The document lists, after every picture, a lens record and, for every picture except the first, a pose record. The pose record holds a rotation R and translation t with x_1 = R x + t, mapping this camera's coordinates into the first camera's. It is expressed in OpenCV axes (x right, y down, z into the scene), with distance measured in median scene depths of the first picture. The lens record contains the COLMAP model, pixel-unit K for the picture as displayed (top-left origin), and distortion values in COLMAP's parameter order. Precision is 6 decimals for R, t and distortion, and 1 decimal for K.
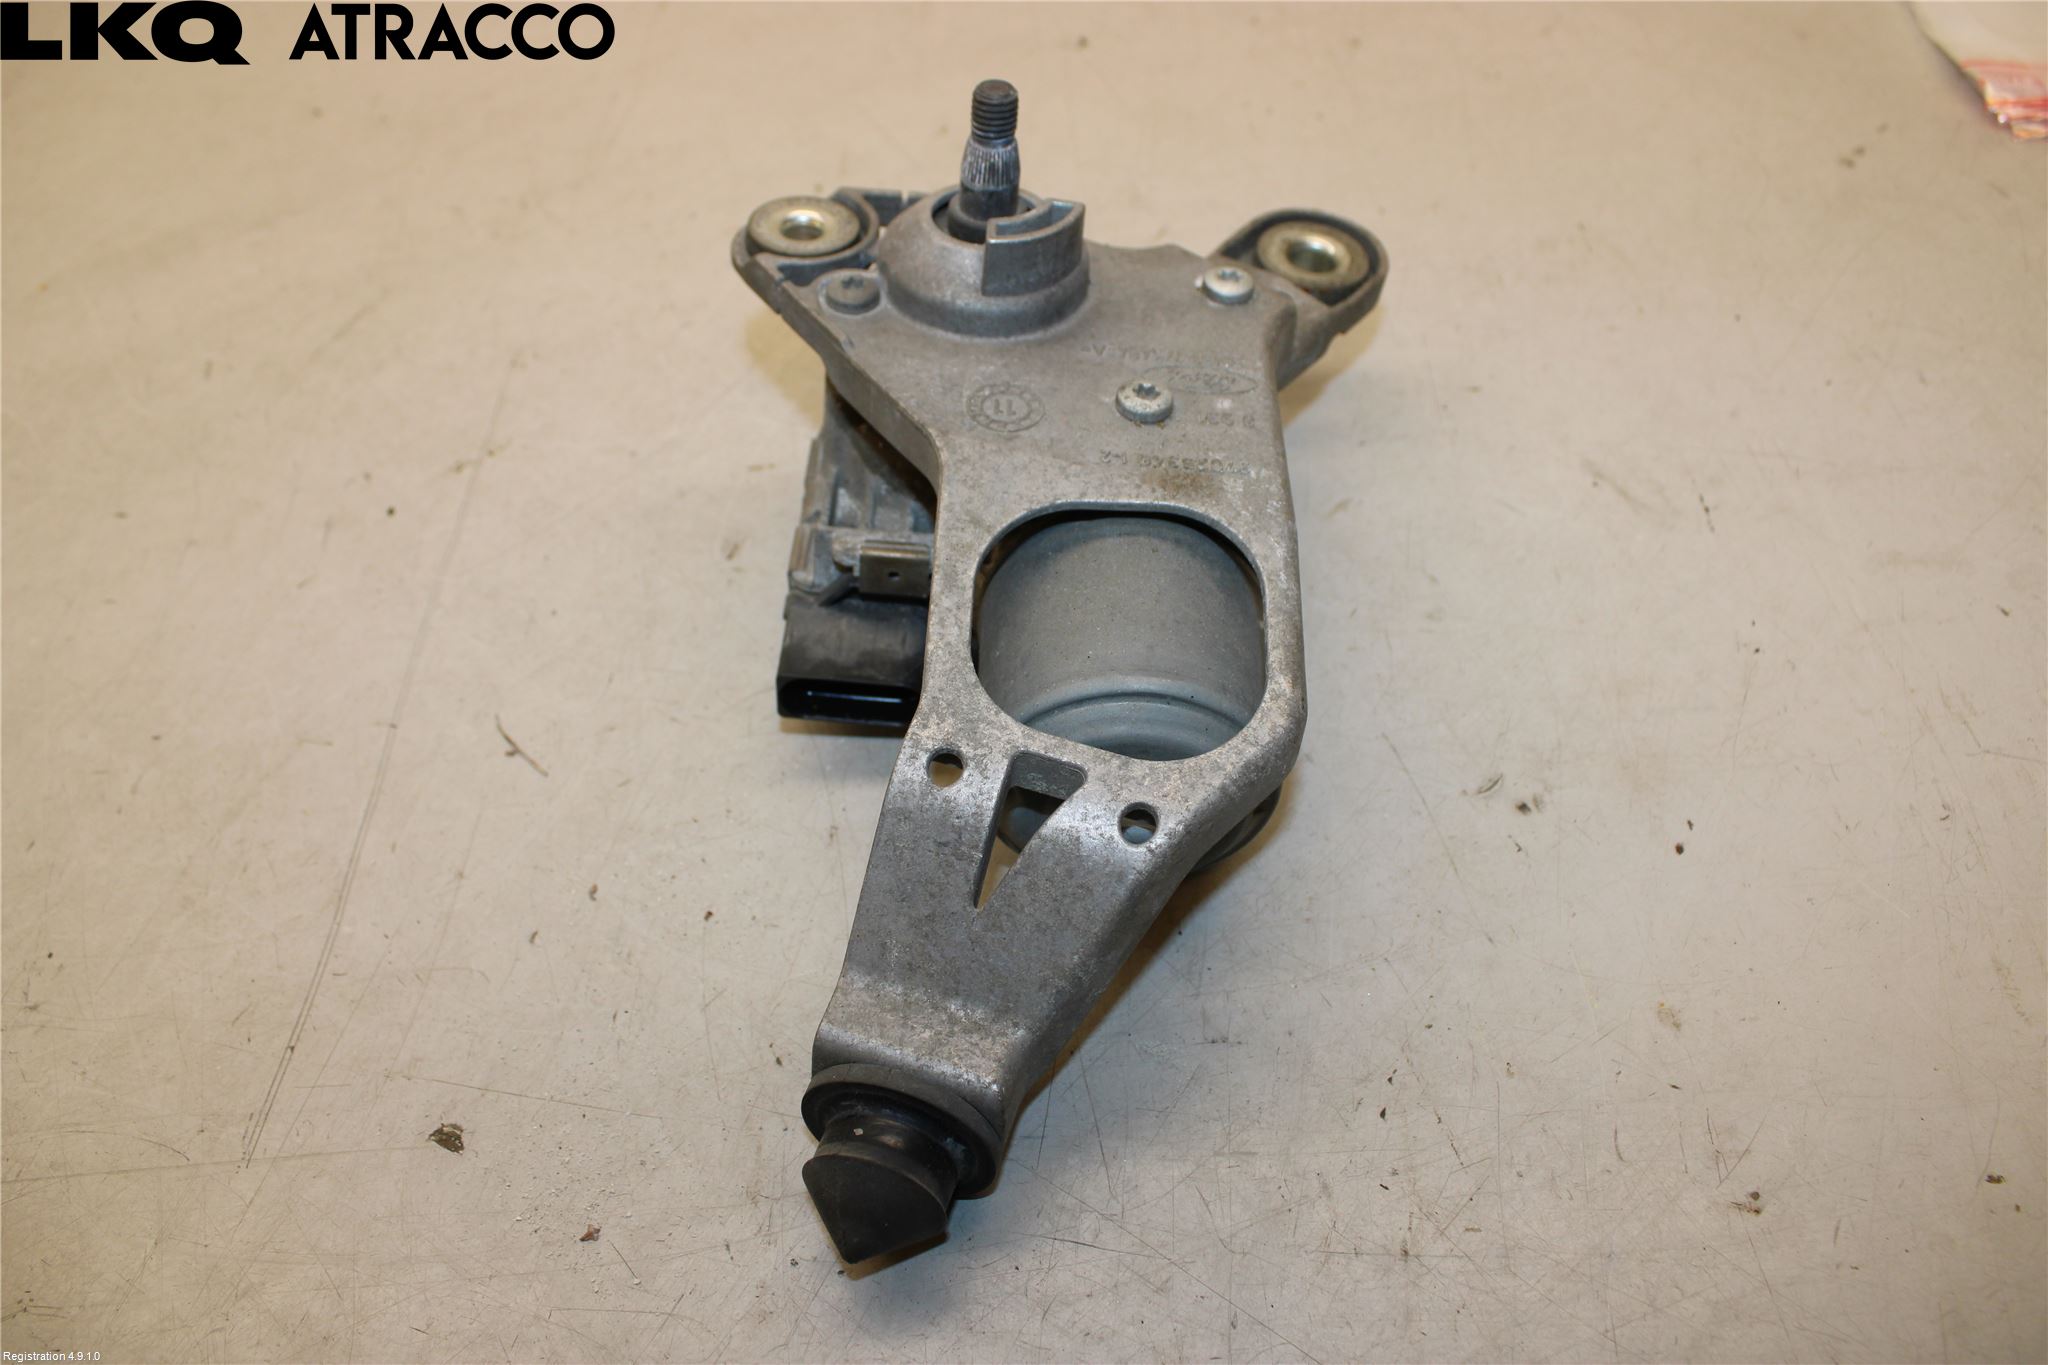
lens RADIAL K [[1686.7, 0, 1035.1], [0, 1686.7, 676.5], [0, 0, 1]] dist [-0.171283, 0.142009]
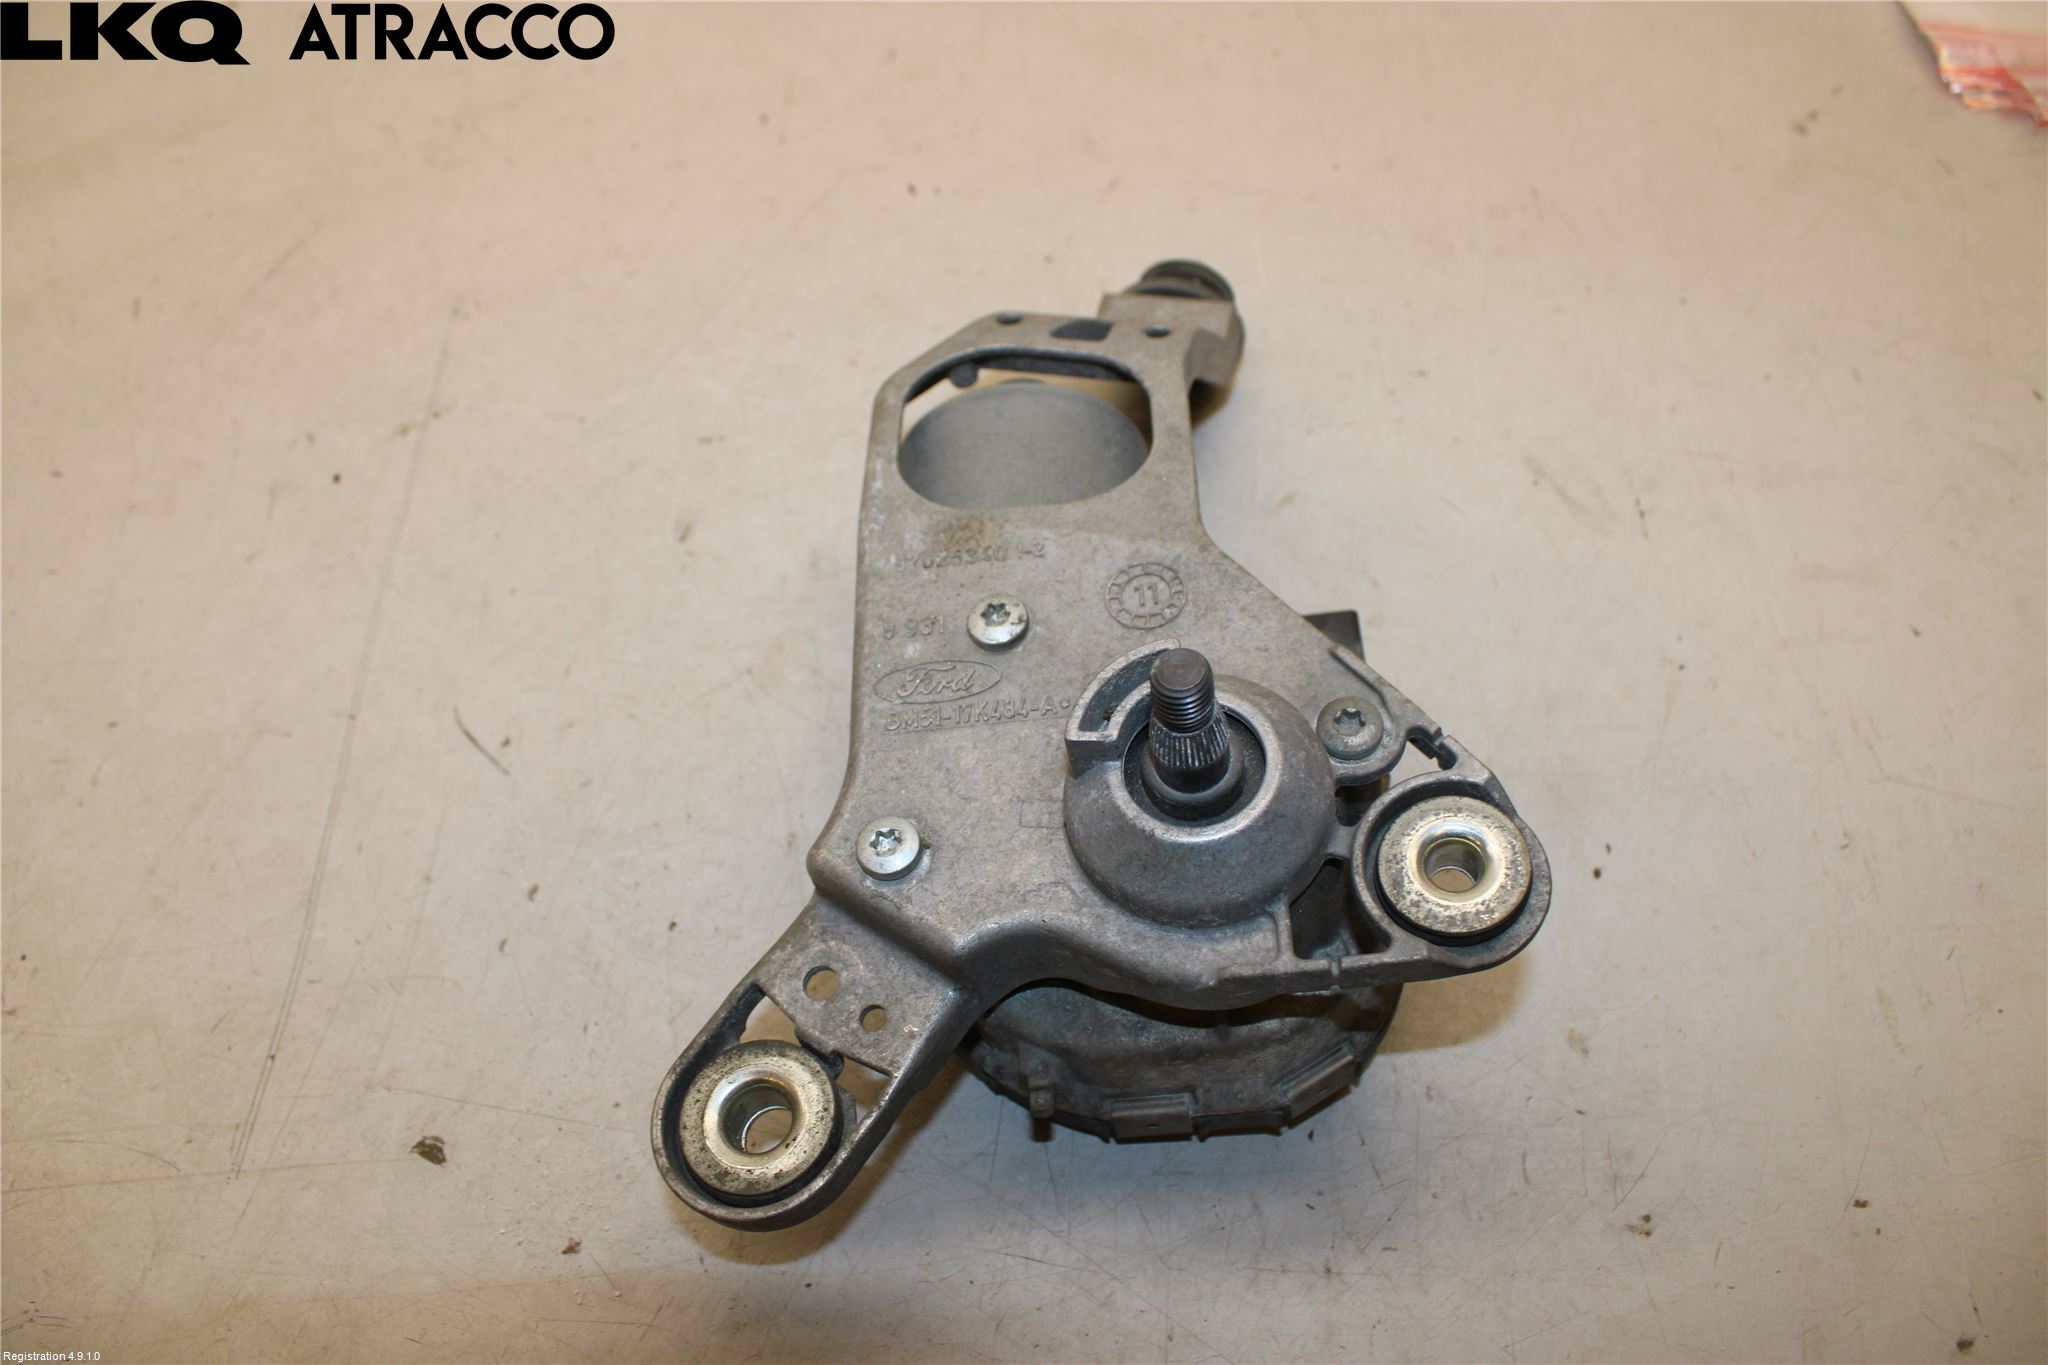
lens RADIAL K [[1686.7, 0, 1035.1], [0, 1686.7, 676.5], [0, 0, 1]] dist [-0.171283, 0.142009]
pose [[0.998602, 0.012815, 0.051278, -0.026185], [-0.019396, 0.991327, 0.129982, -0.154495], [-0.049168, -0.130795, 0.990190, -0.019467]]
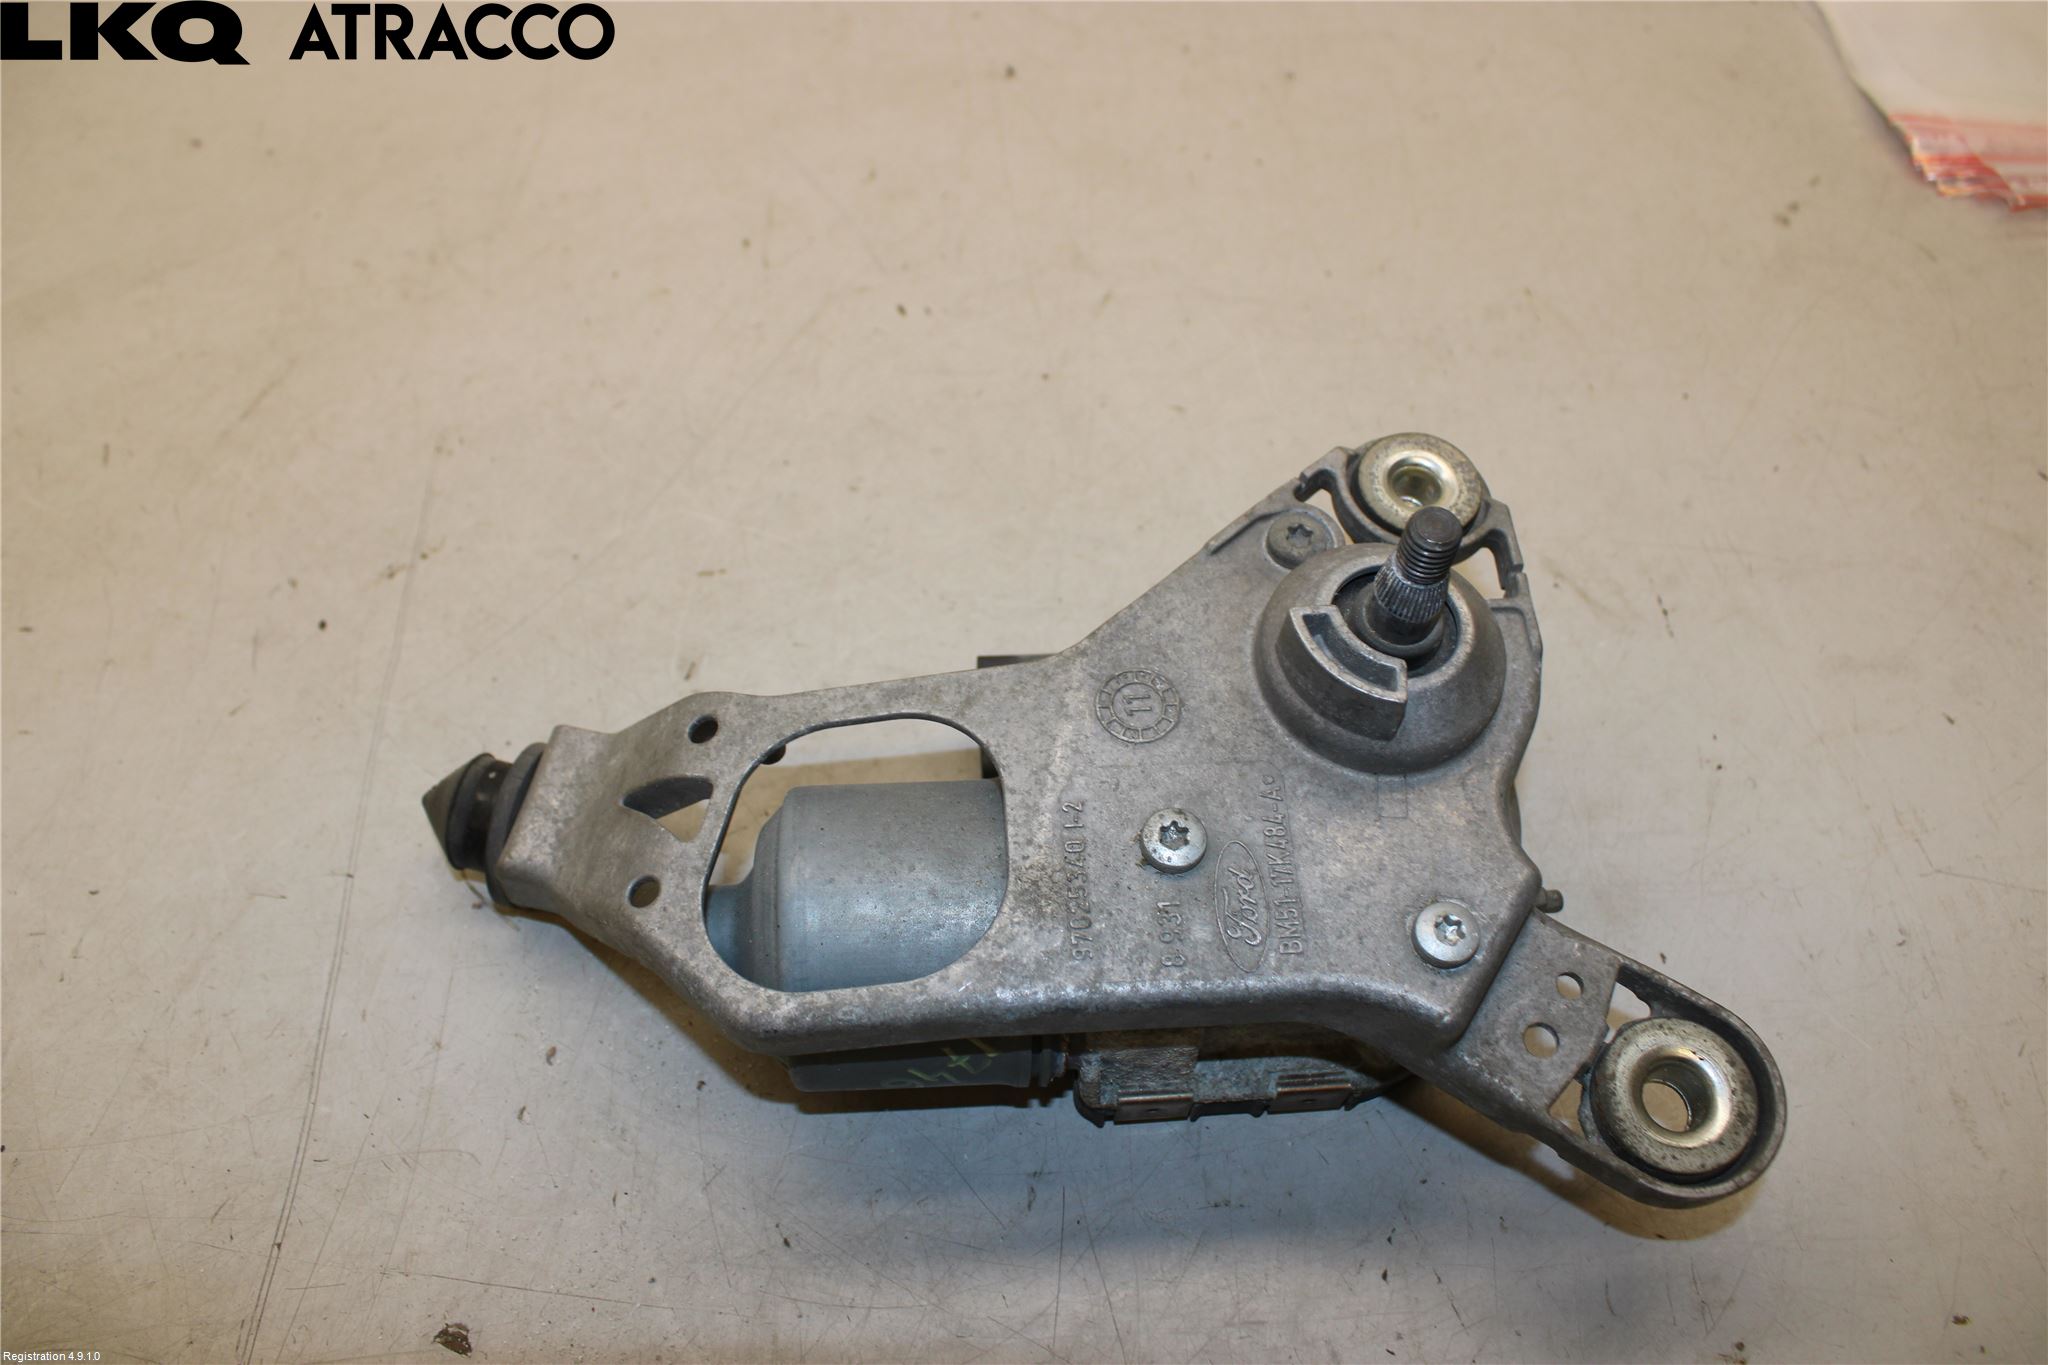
lens RADIAL K [[1686.7, 0, 1035.1], [0, 1686.7, 676.5], [0, 0, 1]] dist [-0.171283, 0.142009]
pose [[0.996392, -0.022514, 0.081827, -0.075619], [0.017099, 0.997654, 0.066290, -0.164937], [-0.083128, -0.064652, 0.994440, 0.022228]]
